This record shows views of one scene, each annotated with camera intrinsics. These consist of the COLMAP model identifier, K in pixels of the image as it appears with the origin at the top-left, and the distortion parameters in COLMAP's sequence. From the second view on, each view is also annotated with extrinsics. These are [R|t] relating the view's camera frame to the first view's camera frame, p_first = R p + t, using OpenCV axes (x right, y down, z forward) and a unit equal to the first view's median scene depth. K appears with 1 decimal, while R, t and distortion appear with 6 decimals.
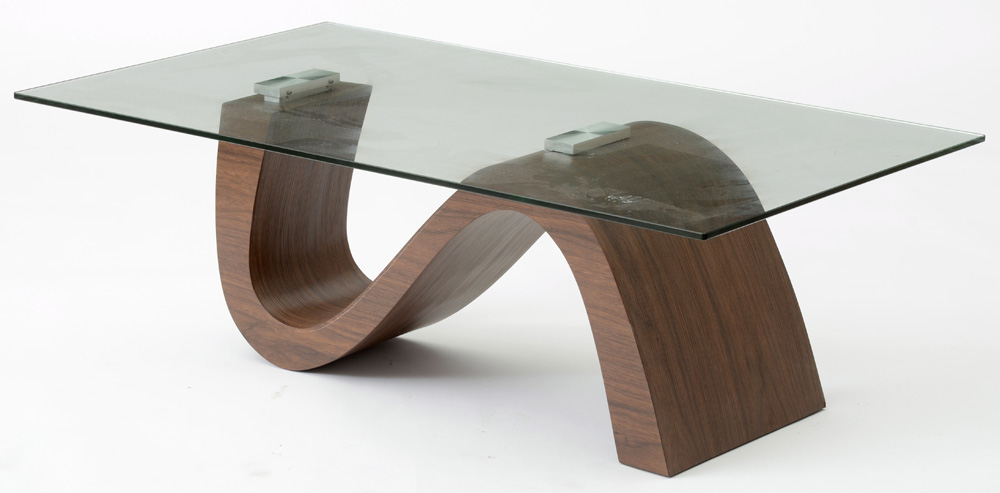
lens RADIAL K [[3606.2, 0, 480.5], [0, 3606.2, 141.5], [0, 0, 1]] dist [0.617903, 1.419381]
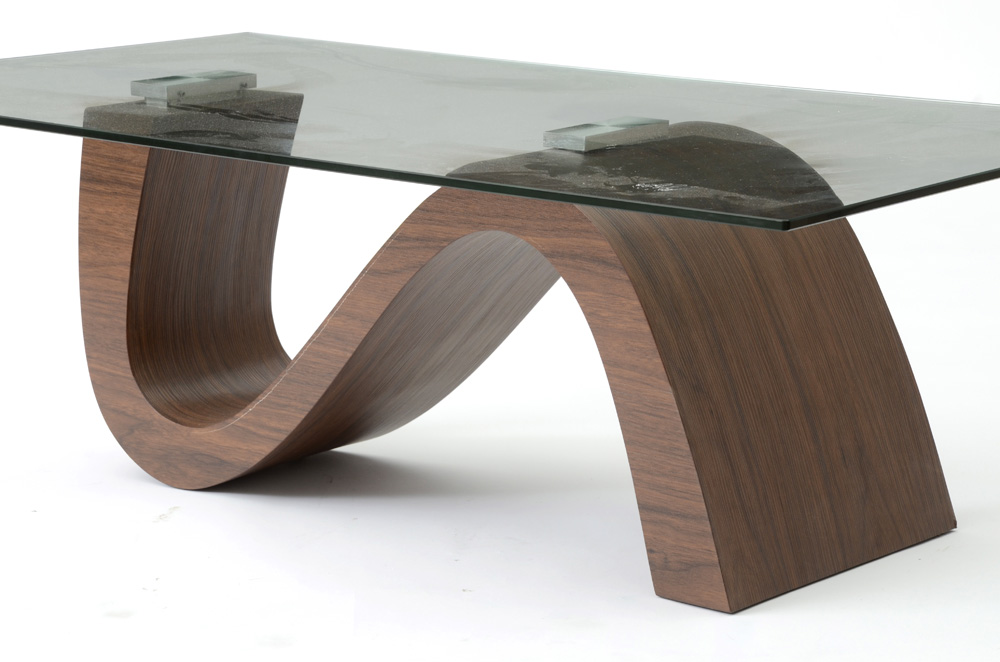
lens RADIAL K [[3574.4, 0, 488.3], [0, 3574.4, 332.2], [0, 0, 1]] dist [0.891799, 0.789144]
pose [[0.999966, -0.006475, -0.005068, 0.010381], [0.006284, 0.999302, -0.036826, 0.061675], [0.005303, 0.036793, 0.999309, 0.316199]]
